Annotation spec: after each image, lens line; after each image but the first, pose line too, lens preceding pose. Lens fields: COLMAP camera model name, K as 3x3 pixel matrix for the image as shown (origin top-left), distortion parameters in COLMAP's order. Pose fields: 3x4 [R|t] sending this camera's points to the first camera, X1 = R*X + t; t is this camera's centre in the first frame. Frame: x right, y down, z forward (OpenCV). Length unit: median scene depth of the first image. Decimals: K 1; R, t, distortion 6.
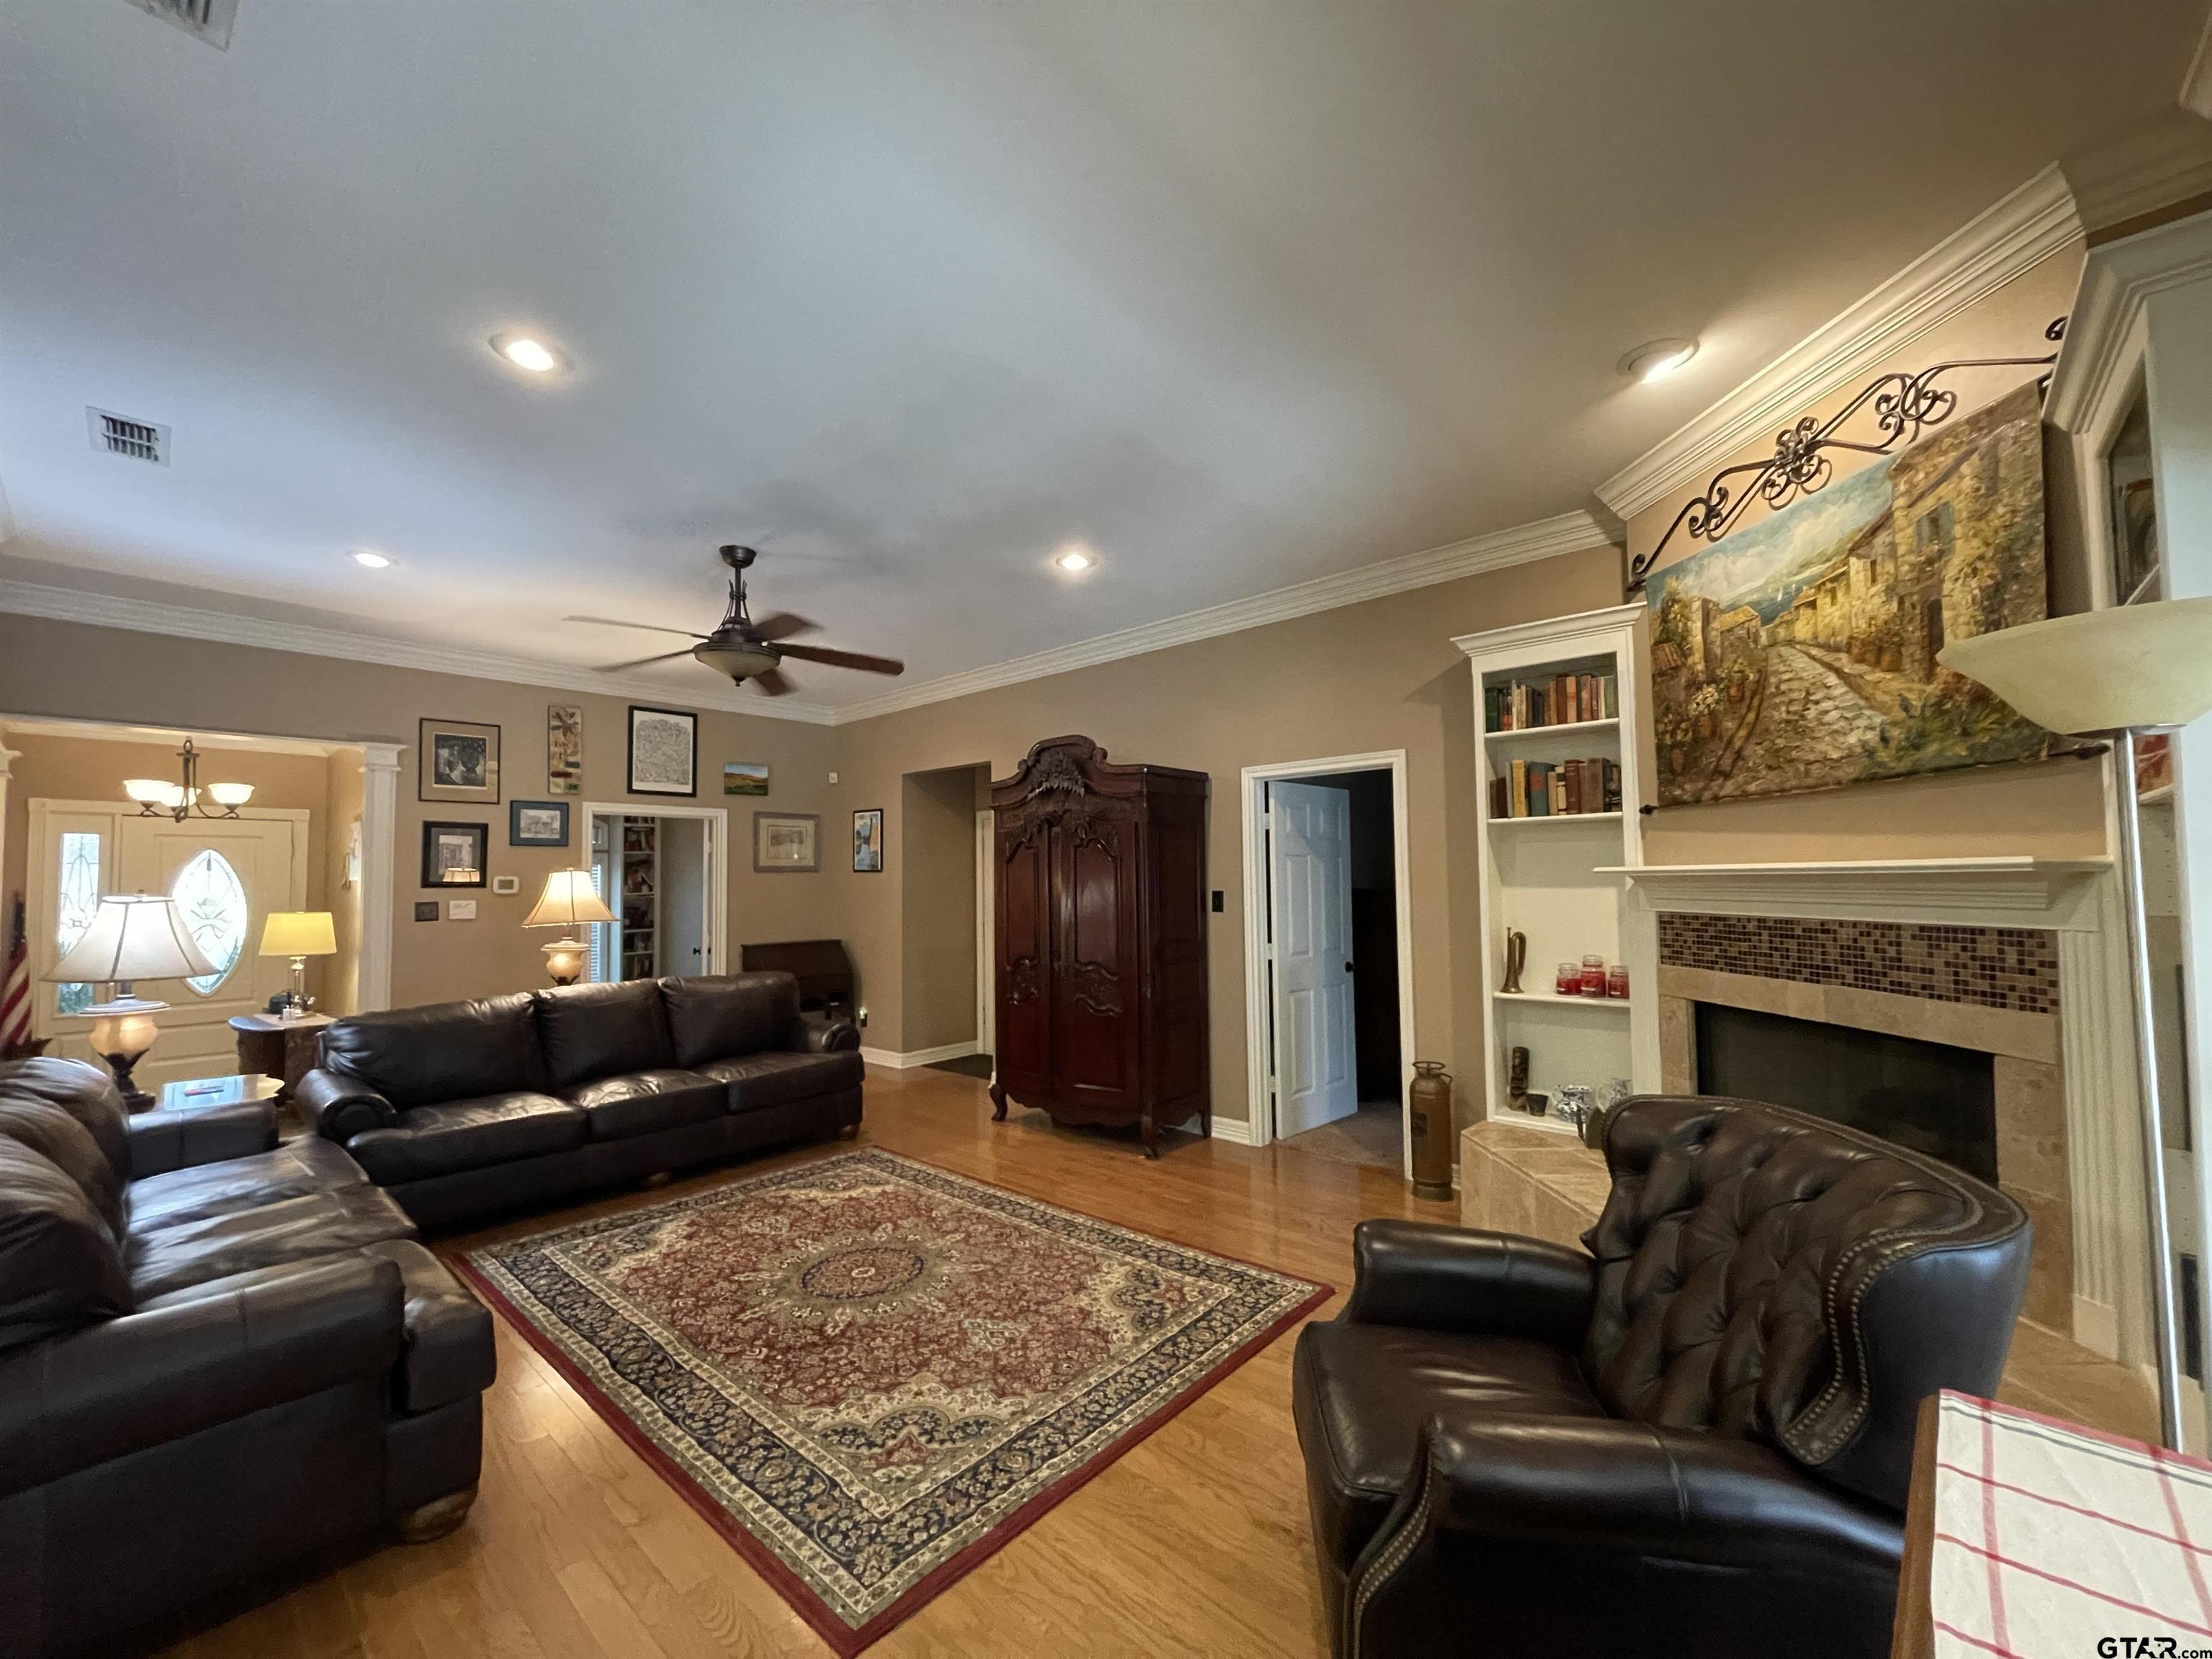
lens RADIAL K [[891.9, 0, 1096.5], [0, 891.9, 842.0], [0, 0, 1]] dist [0.000102, 0.000005]
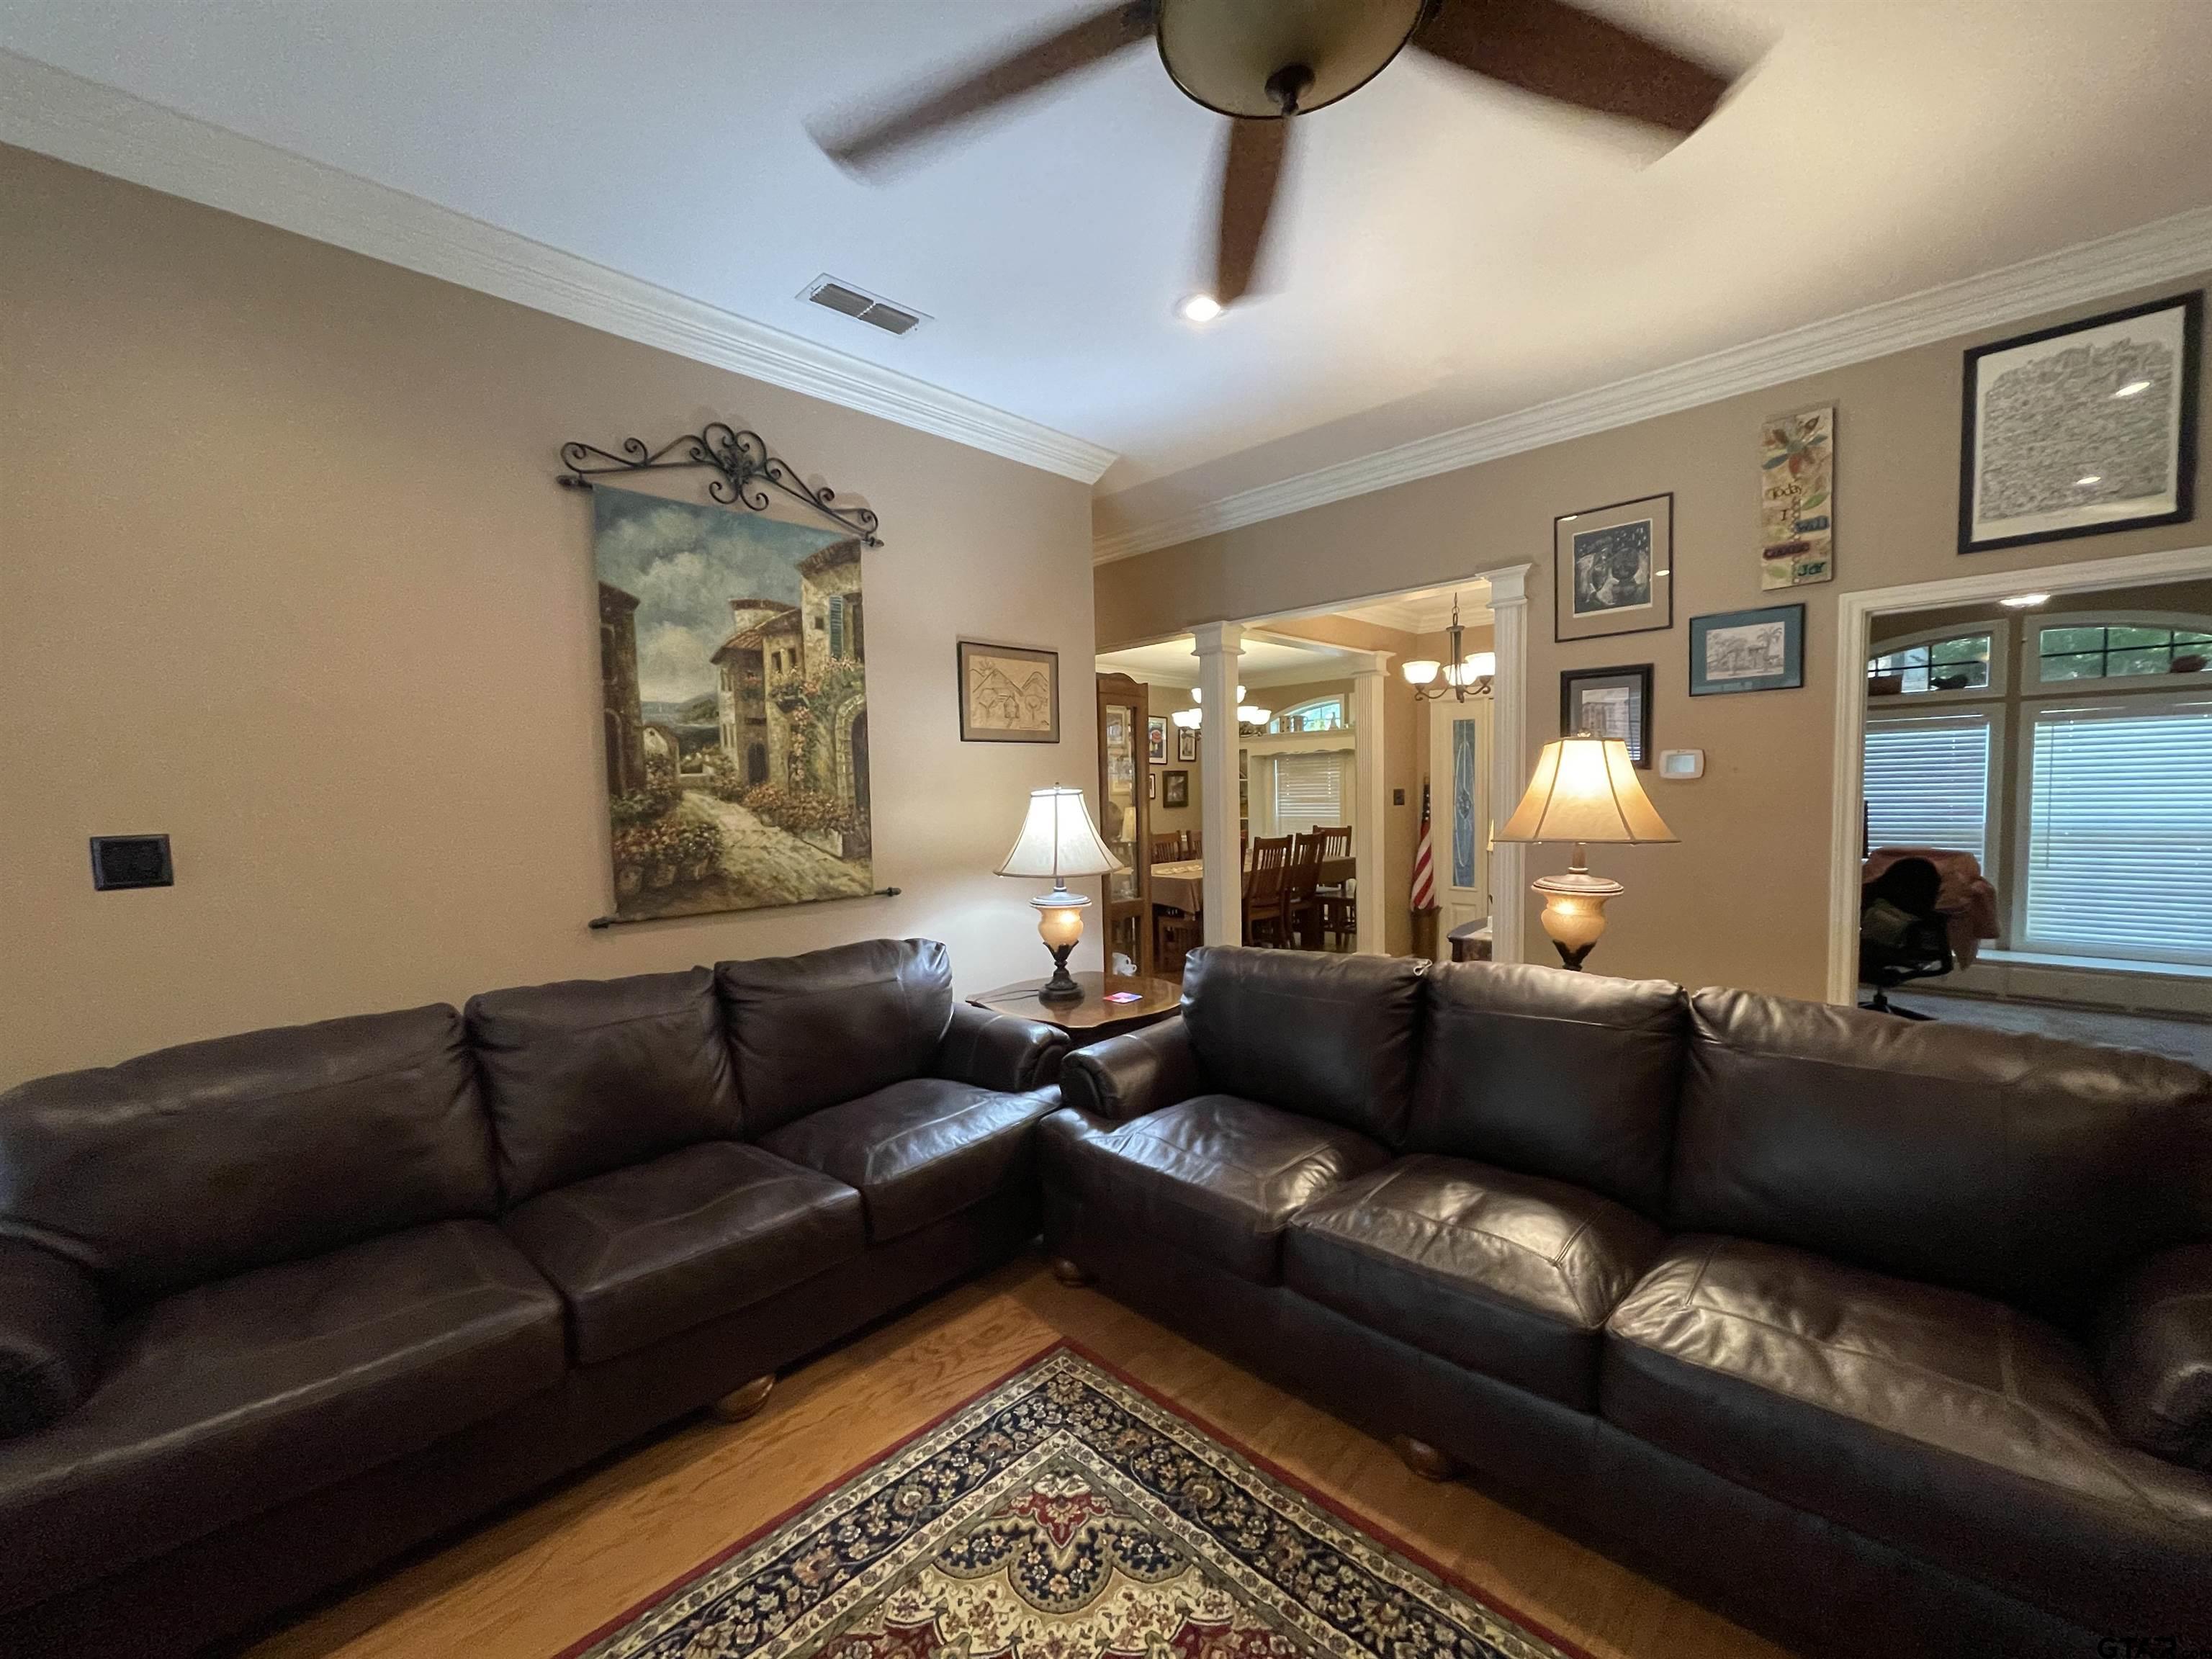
lens RADIAL K [[891.9, 0, 1101.9], [0, 891.9, 839.1], [0, 0, 1]] dist [0.000102, 0.000005]
pose [[-0.037422, 0.074050, -0.996552, -0.102513], [0.069482, 0.995030, 0.071328, 0.054516], [0.996881, -0.066573, -0.042381, 1.209871]]
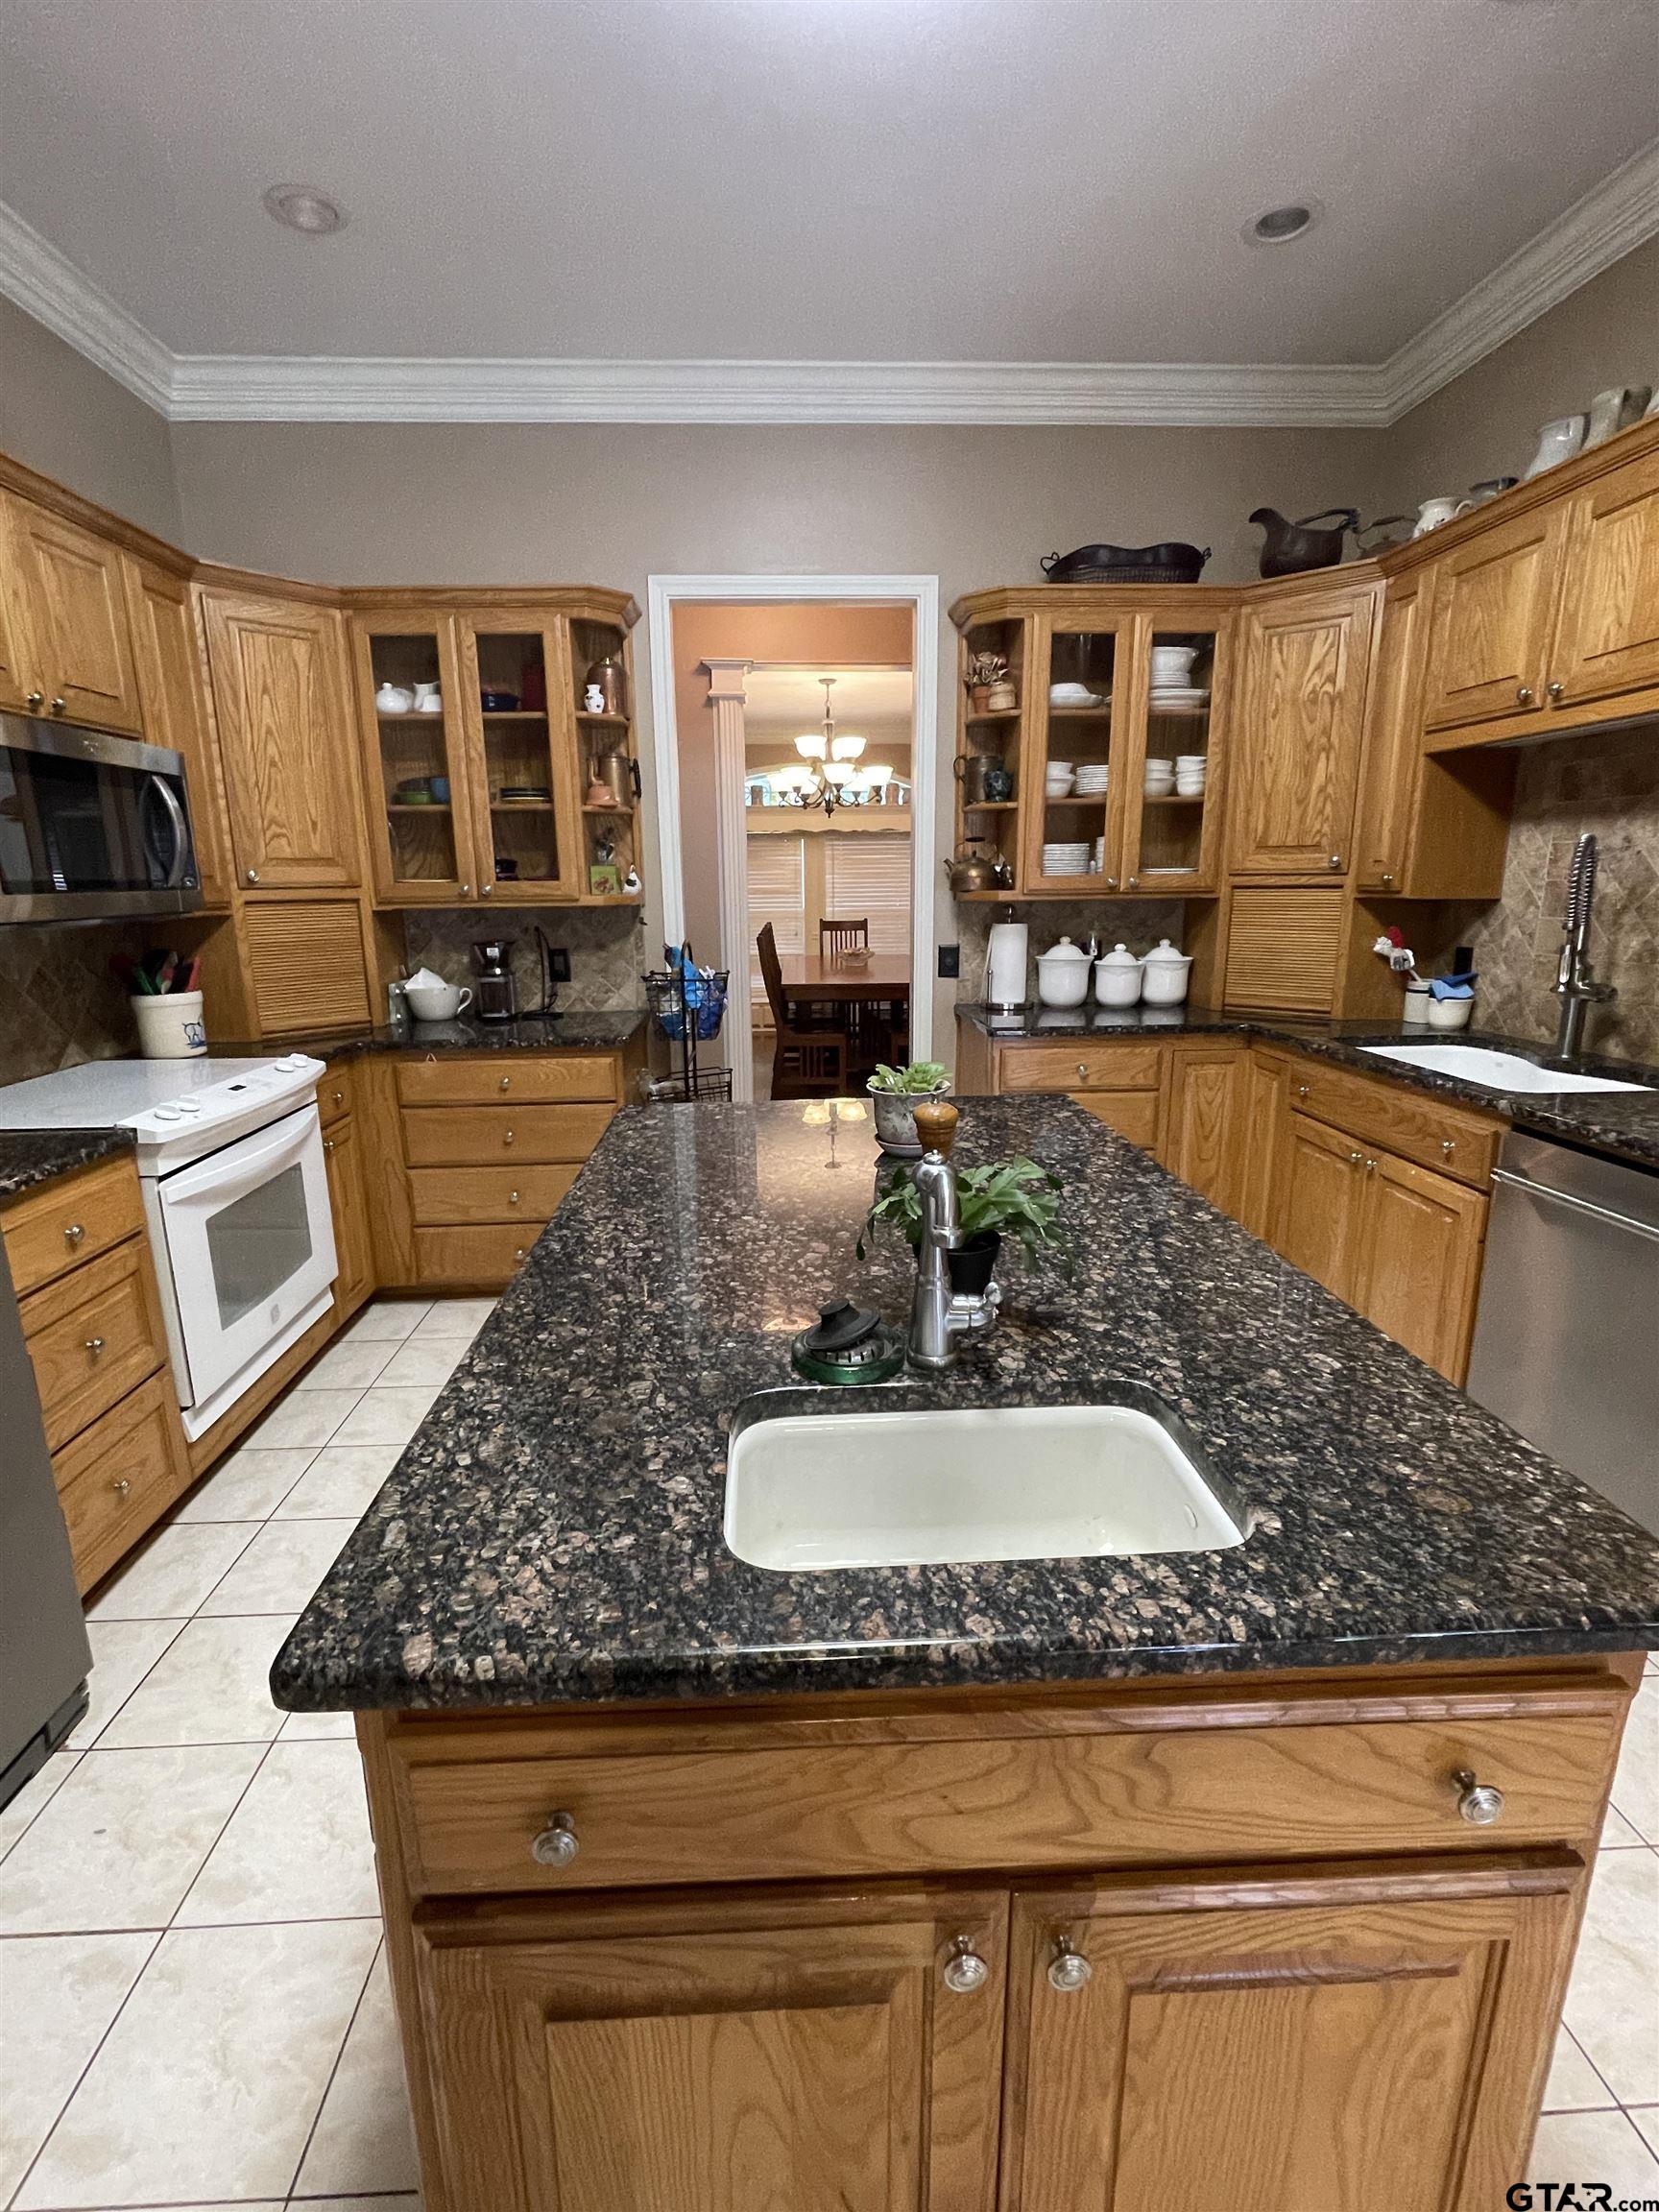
lens RADIAL K [[990.8, 0, 816.2], [0, 990.8, 1103.5], [0, 0, 1]] dist [-0.003945, 0.000541]
pose [[0.705626, 0.165786, -0.688917, -1.043670], [0.032355, 0.963692, 0.265050, 0.026027], [0.707845, -0.209316, 0.674642, -0.205352]]
